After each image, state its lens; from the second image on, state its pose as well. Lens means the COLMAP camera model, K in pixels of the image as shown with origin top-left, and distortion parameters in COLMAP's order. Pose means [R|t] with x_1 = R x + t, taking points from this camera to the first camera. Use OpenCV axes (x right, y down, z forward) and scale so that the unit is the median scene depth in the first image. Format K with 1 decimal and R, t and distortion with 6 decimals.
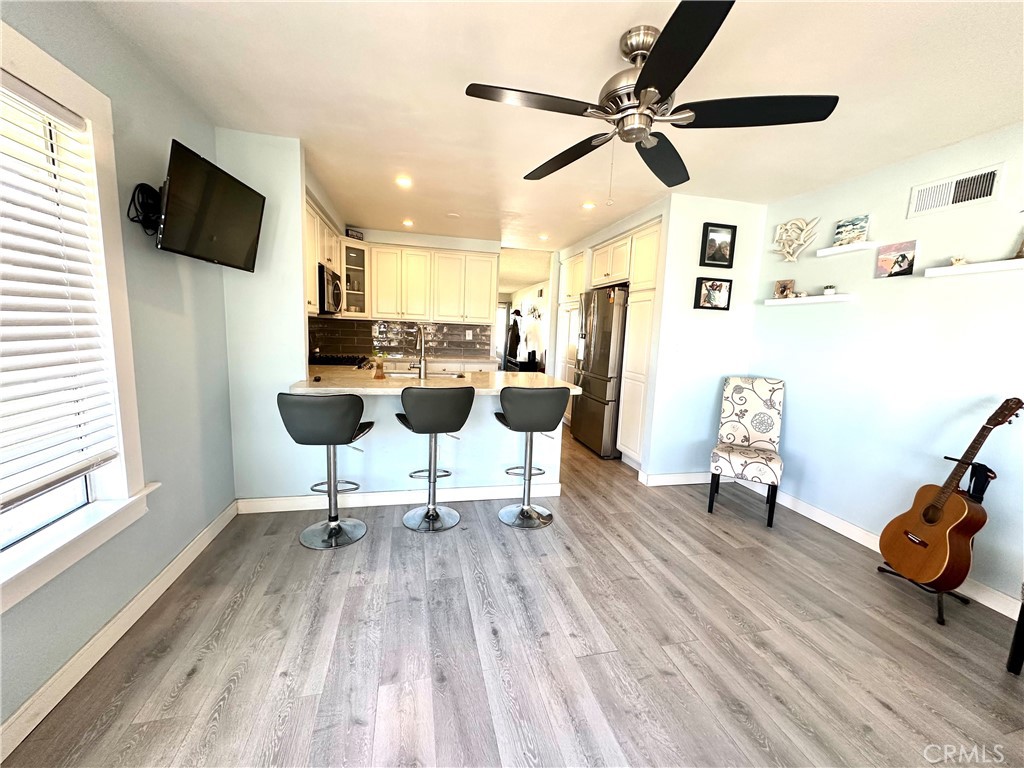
lens RADIAL K [[407.3, 0, 511.3], [0, 407.3, 383.4], [0, 0, 1]] dist [-0.004183, 0.000413]
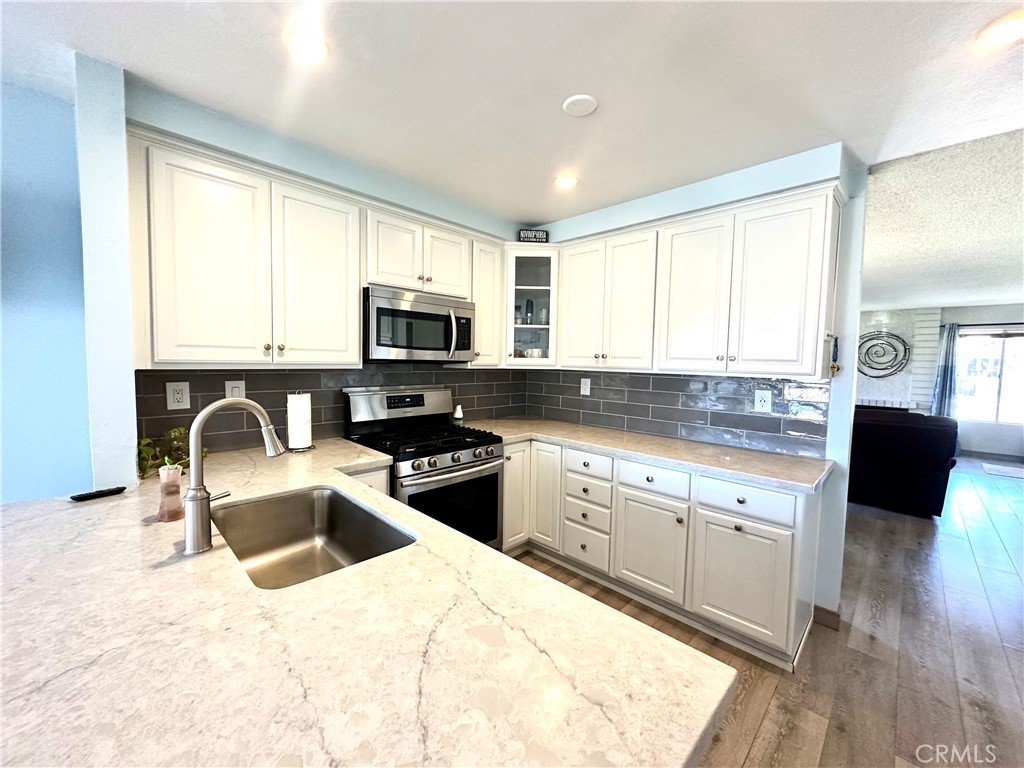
lens RADIAL K [[407.3, 0, 520.2], [0, 407.3, 383.2], [0, 0, 1]] dist [-0.004183, 0.000413]
pose [[0.529196, 0.015214, -0.848363, 0.136240], [-0.112594, 0.992256, -0.052440, -0.101042], [0.840996, 0.123271, 0.526811, 0.654571]]
